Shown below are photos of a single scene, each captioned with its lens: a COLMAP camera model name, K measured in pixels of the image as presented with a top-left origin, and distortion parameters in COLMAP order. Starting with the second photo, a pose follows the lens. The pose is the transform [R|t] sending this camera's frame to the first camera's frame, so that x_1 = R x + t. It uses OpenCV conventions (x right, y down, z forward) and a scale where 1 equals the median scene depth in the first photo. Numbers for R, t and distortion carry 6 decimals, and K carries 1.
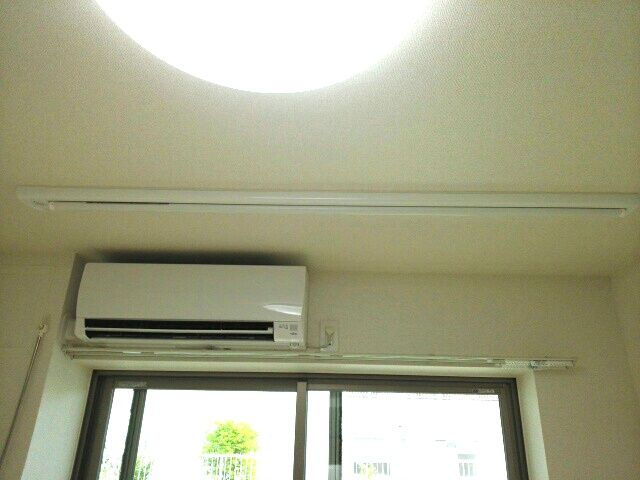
lens RADIAL K [[497.5, 0, 320.4], [0, 497.5, 240.5], [0, 0, 1]] dist [0.034192, -0.000268]
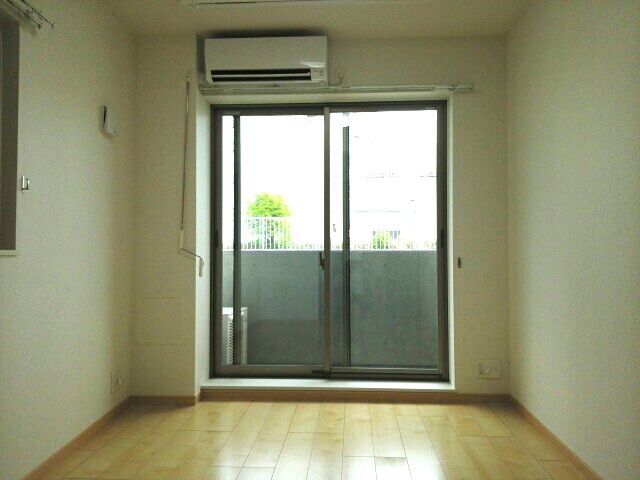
lens RADIAL K [[497.5, 0, 319.7], [0, 497.5, 242.0], [0, 0, 1]] dist [0.034192, -0.000268]
pose [[0.998368, -0.022259, -0.052583, 0.021118], [0.041686, 0.913454, 0.404801, -0.000291], [0.039022, -0.406332, 0.912892, -0.837804]]
